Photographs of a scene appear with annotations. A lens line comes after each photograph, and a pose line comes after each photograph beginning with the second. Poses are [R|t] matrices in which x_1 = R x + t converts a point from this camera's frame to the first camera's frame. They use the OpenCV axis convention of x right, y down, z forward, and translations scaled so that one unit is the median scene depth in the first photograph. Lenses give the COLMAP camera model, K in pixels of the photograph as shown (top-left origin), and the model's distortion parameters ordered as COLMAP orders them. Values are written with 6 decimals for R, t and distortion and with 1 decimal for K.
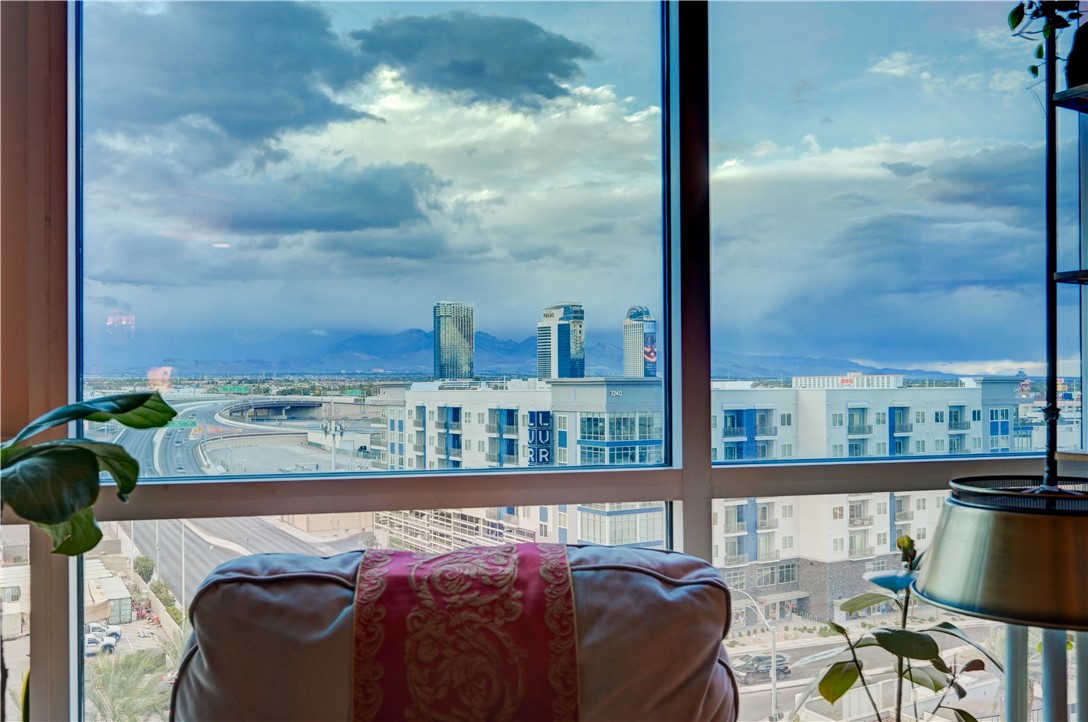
lens RADIAL K [[943.3, 0, 550.6], [0, 943.3, 371.7], [0, 0, 1]] dist [-0.011965, 0.008074]
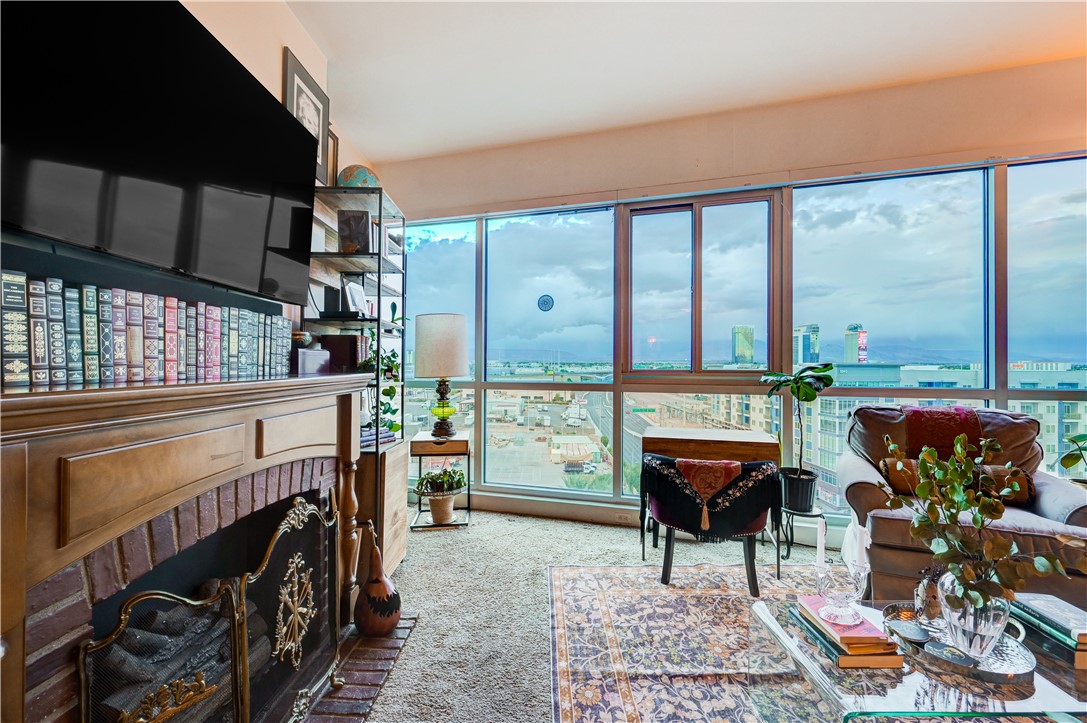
lens RADIAL K [[428.6, 0, 543.0], [0, 428.6, 363.2], [0, 0, 1]] dist [-0.003310, 0.000813]
pose [[0.863650, 0.003848, -0.504078, -0.013731], [-0.000046, 0.999971, 0.007554, 0.000170], [0.504092, -0.006501, 0.863625, -0.030502]]
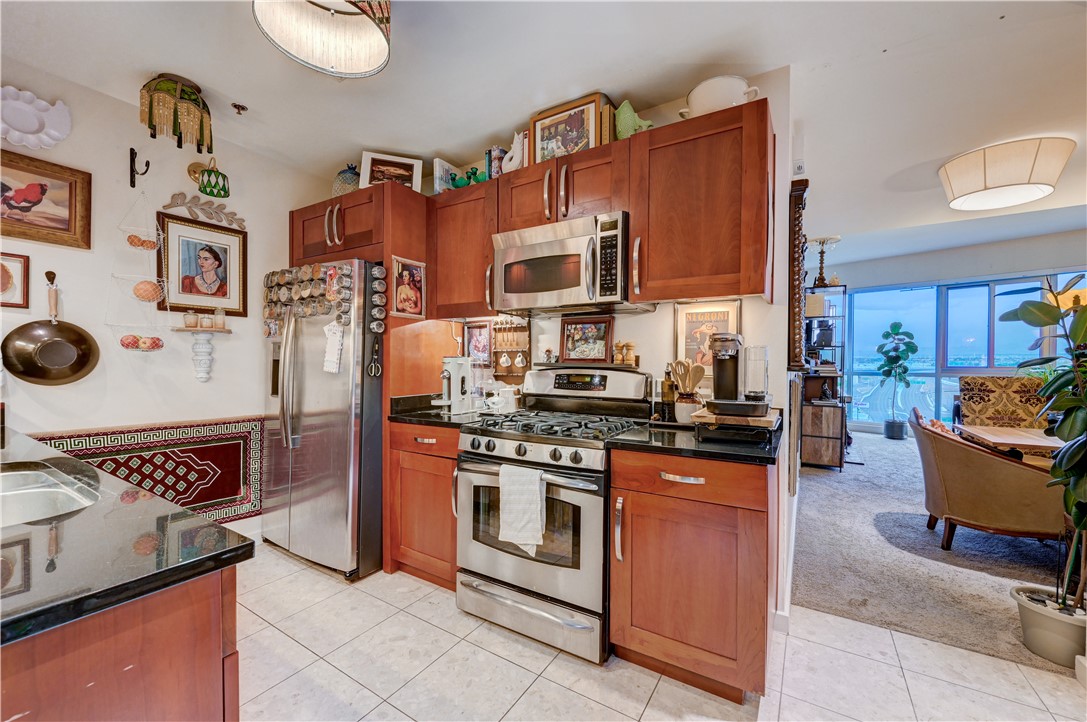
lens RADIAL K [[428.6, 0, 549.6], [0, 428.6, 366.8], [0, 0, 1]] dist [-0.003310, 0.000813]
pose [[0.487070, 0.019105, -0.873154, 0.015955], [0.002834, 0.999721, 0.023455, -0.001499], [0.873358, -0.013899, 0.486880, -0.124304]]
